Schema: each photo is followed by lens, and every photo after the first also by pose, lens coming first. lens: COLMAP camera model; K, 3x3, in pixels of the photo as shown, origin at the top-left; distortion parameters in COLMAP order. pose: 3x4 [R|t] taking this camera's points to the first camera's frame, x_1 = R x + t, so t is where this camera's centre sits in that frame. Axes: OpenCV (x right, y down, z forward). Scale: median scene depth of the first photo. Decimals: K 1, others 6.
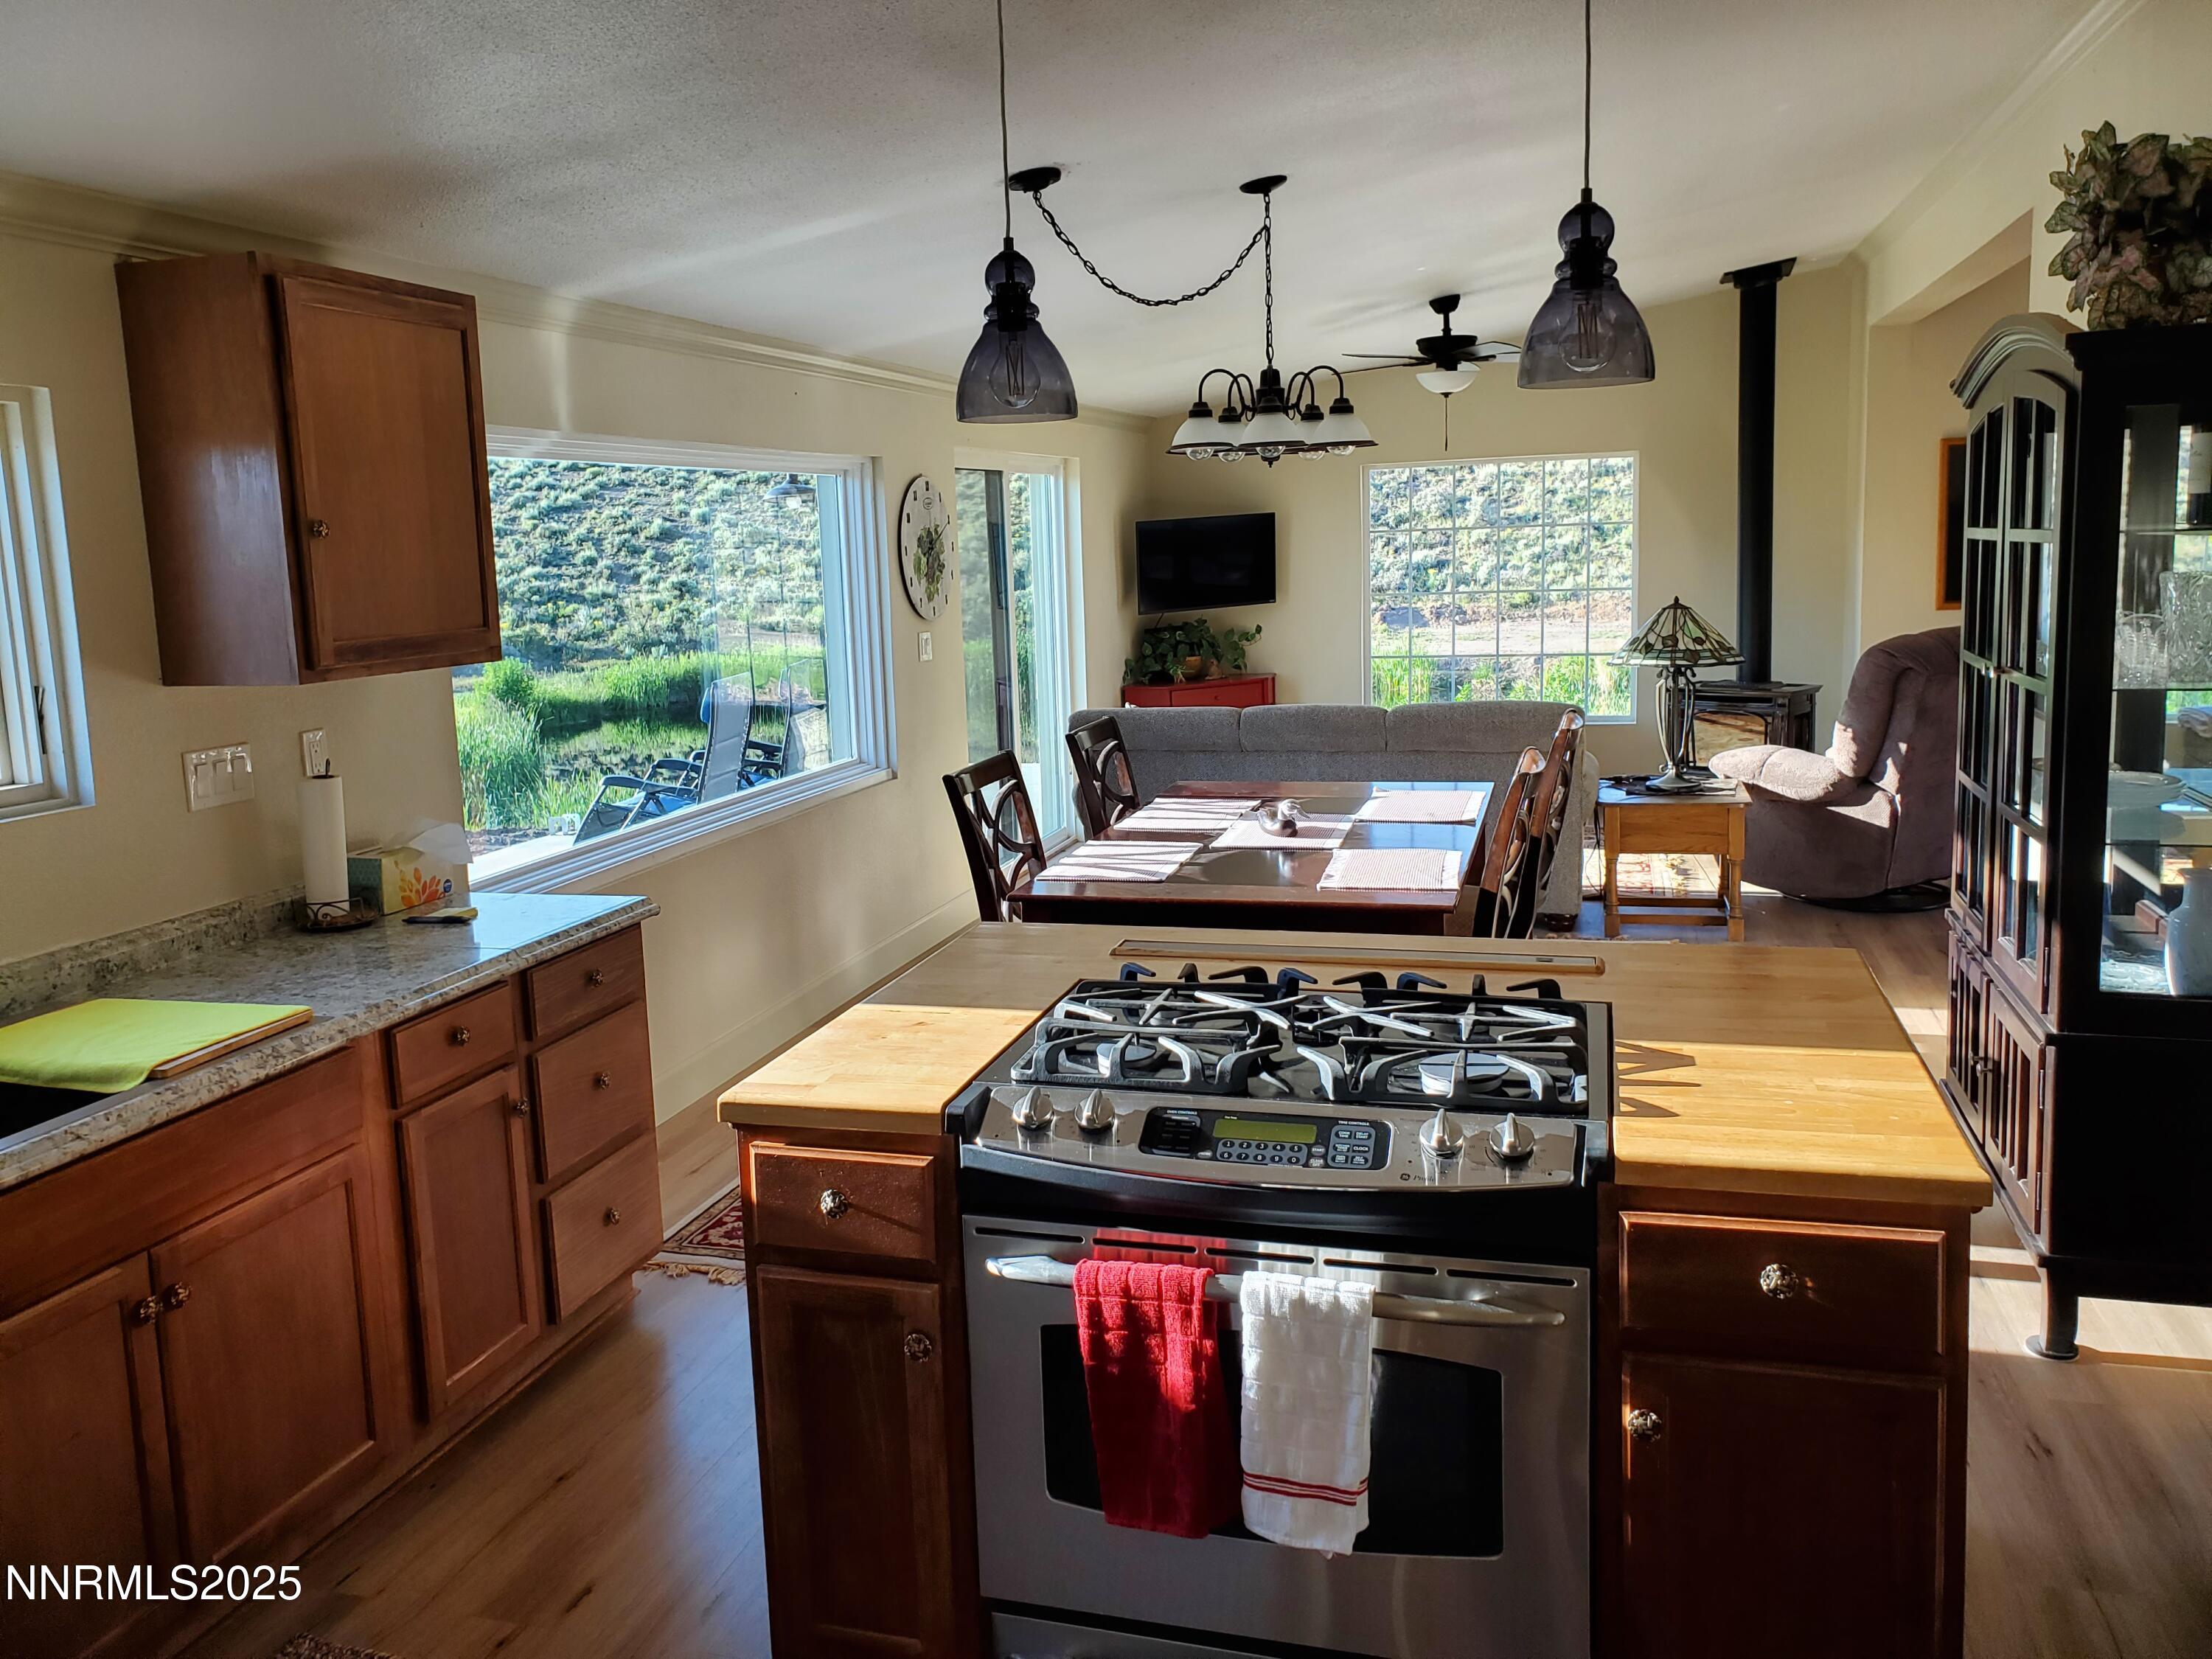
lens RADIAL K [[1739.7, 0, 1115.6], [0, 1739.7, 817.8], [0, 0, 1]] dist [0.017583, -0.010082]
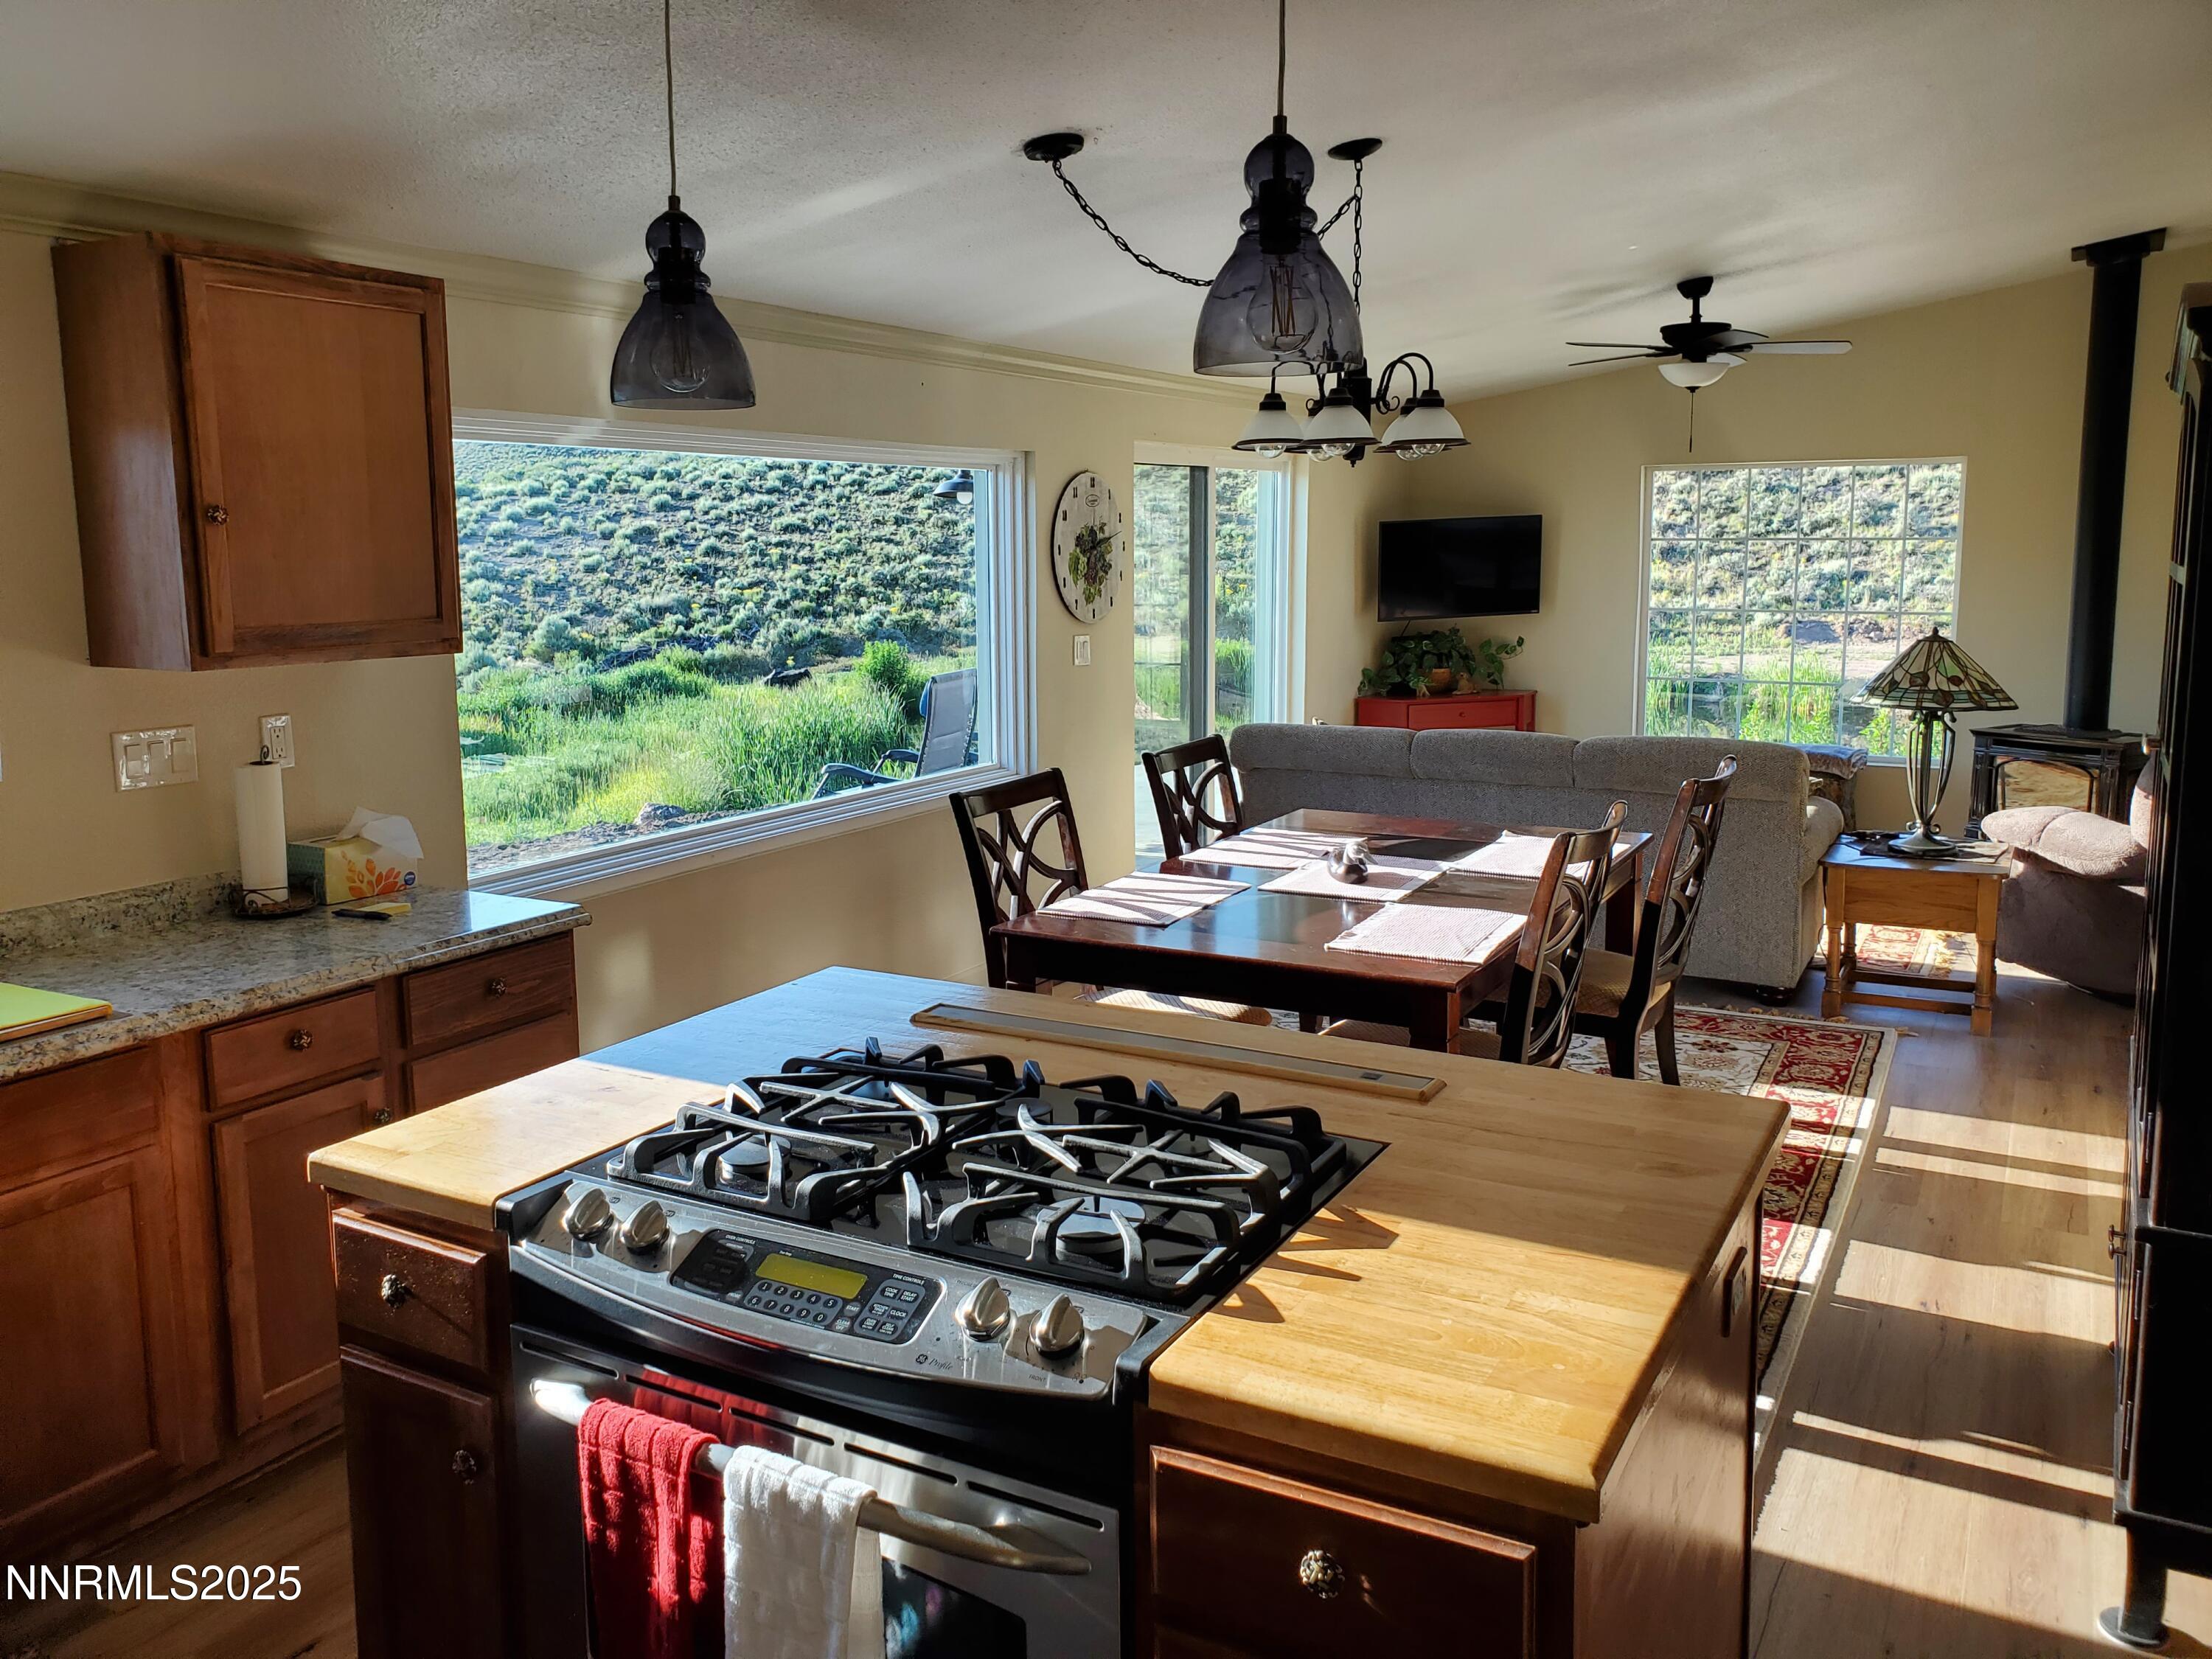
lens RADIAL K [[1739.7, 0, 1102.2], [0, 1739.7, 830.3], [0, 0, 1]] dist [0.017583, -0.010082]
pose [[0.971734, 0.064477, -0.227101, 0.237584], [-0.062199, 0.997916, 0.017181, -0.031850], [0.227736, -0.002570, 0.973720, 0.137295]]
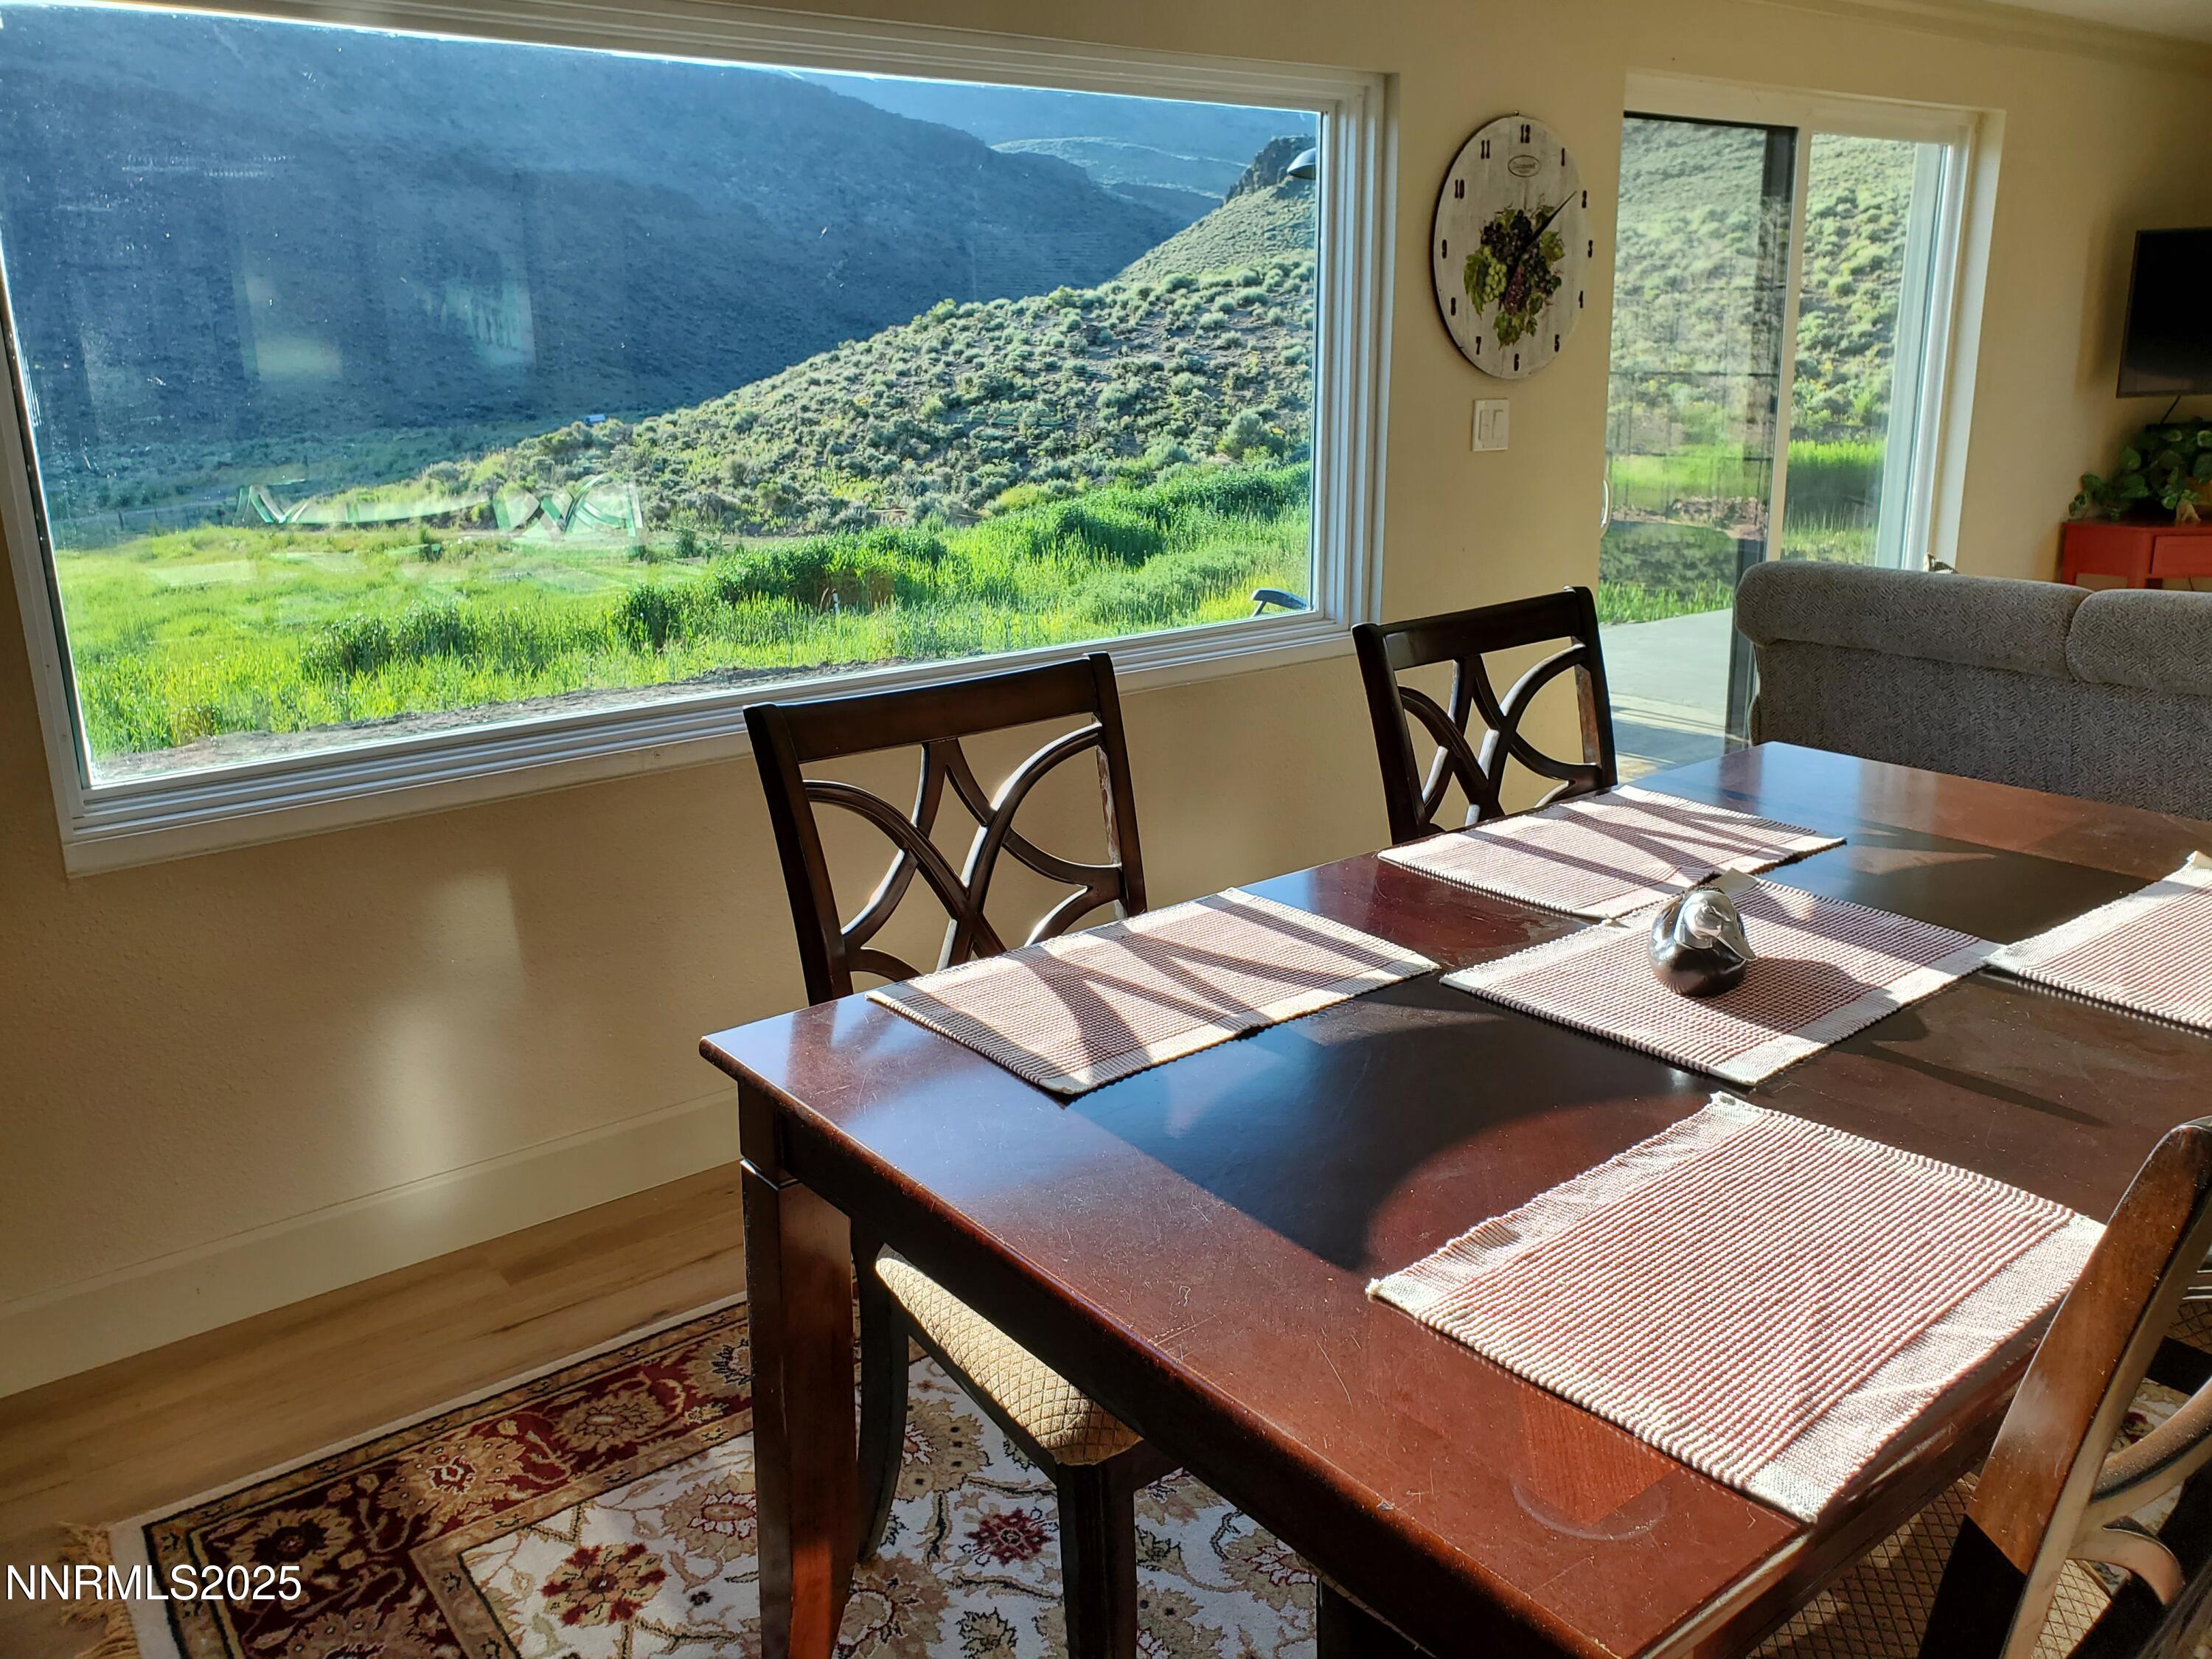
lens RADIAL K [[1739.7, 0, 1153.5], [0, 1739.7, 821.6], [0, 0, 1]] dist [0.017583, -0.010082]
pose [[0.811346, 0.177323, -0.557022, 0.273765], [-0.108348, 0.981988, 0.154790, -0.089382], [0.574437, -0.065236, 0.815945, 0.873591]]
